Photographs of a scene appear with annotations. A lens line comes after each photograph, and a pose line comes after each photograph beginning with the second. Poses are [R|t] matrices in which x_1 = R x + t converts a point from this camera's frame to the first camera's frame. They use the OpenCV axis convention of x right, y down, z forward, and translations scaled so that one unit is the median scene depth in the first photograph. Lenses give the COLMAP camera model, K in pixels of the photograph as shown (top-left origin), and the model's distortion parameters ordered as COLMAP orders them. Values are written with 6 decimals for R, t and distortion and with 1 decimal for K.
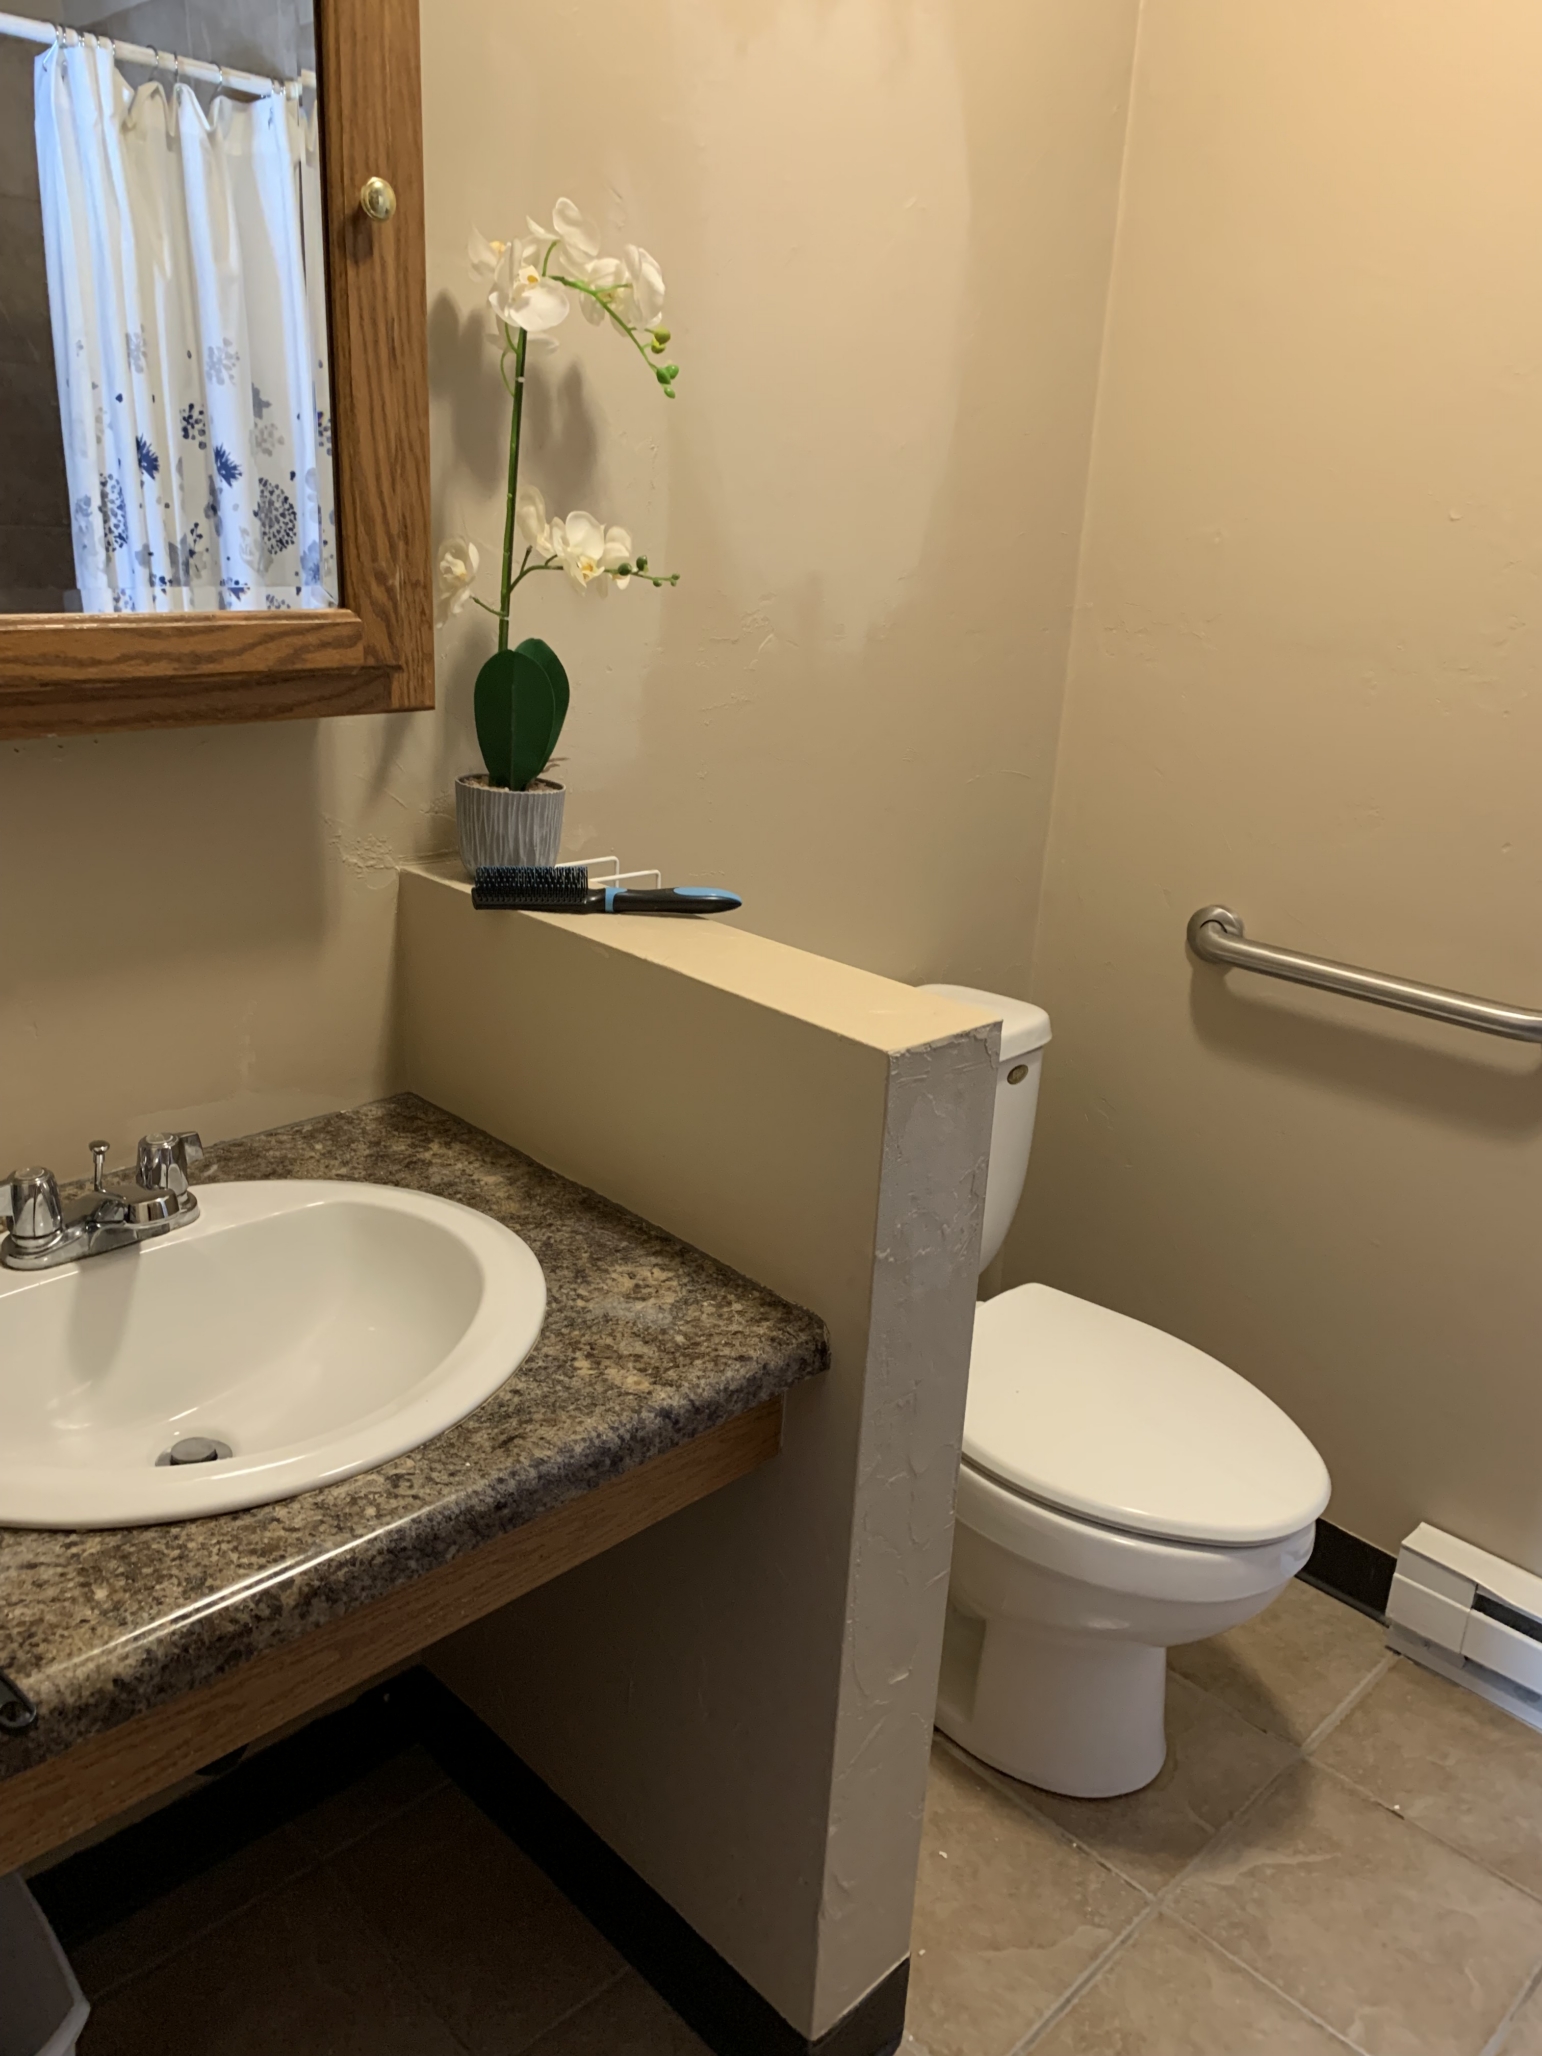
lens RADIAL K [[1594.5, 0, 771.0], [0, 1594.5, 1028.0], [0, 0, 1]] dist [0.002676, 0.003320]
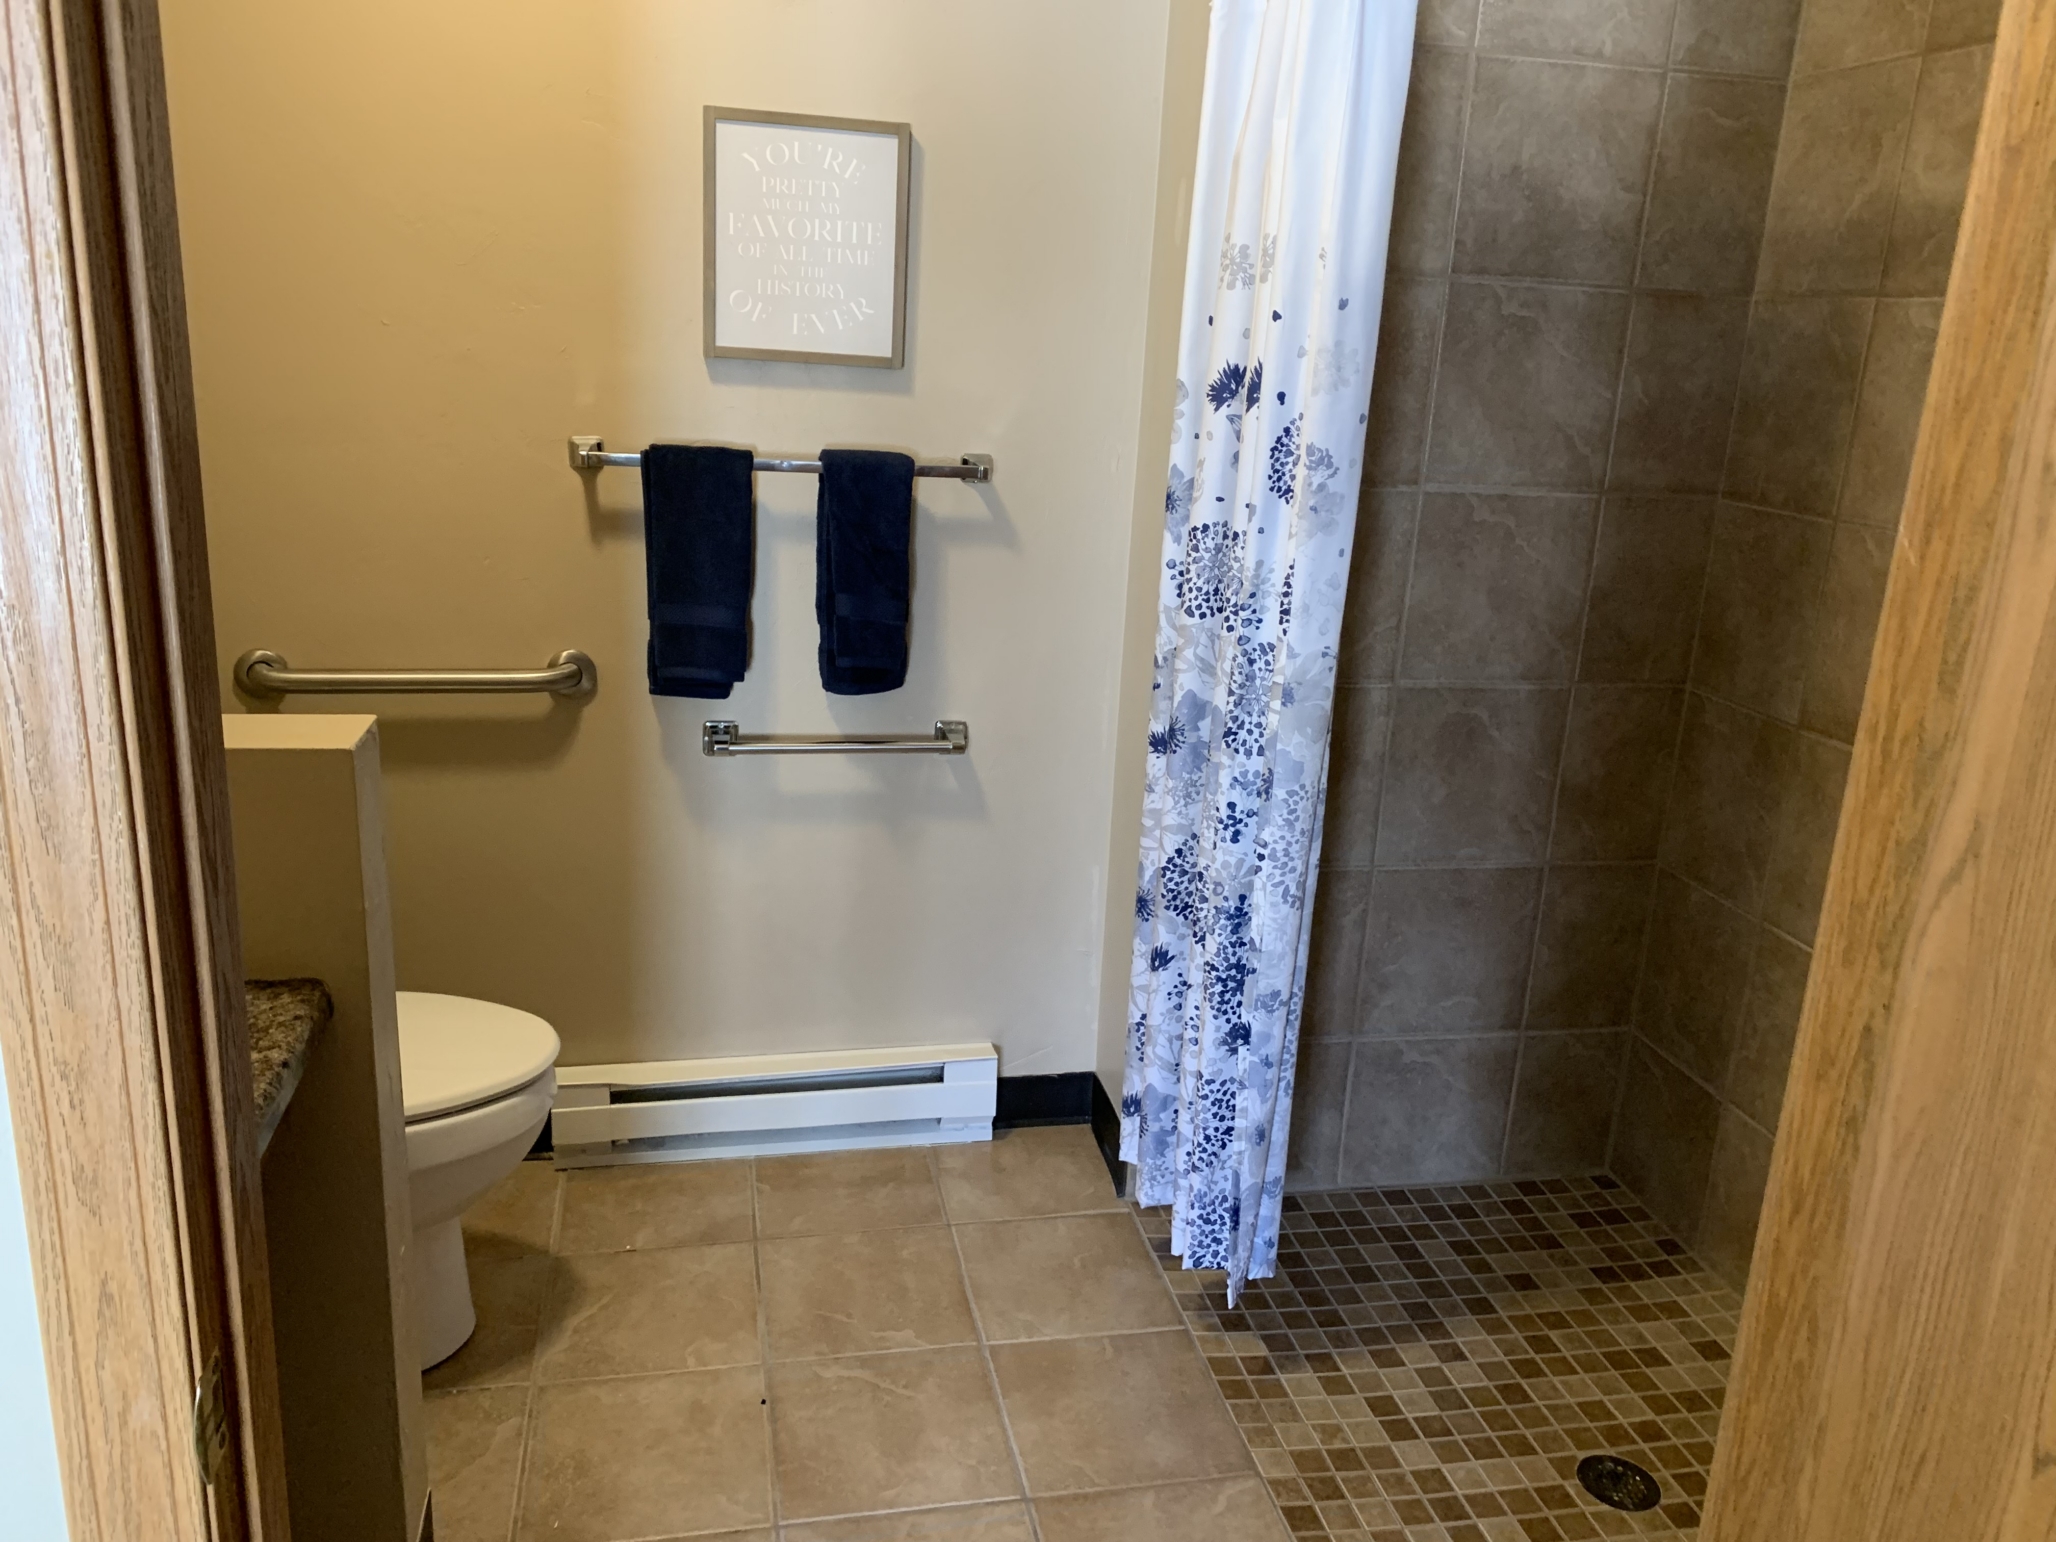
lens RADIAL K [[1625.9, 0, 1028.0], [0, 1625.9, 771.0], [0, 0, 1]] dist [0.154038, -0.452281]
pose [[0.546634, -0.254115, 0.797883, -0.452525], [0.258460, 0.957520, 0.127884, 0.001608], [-0.796486, 0.136315, 0.589091, -0.169738]]
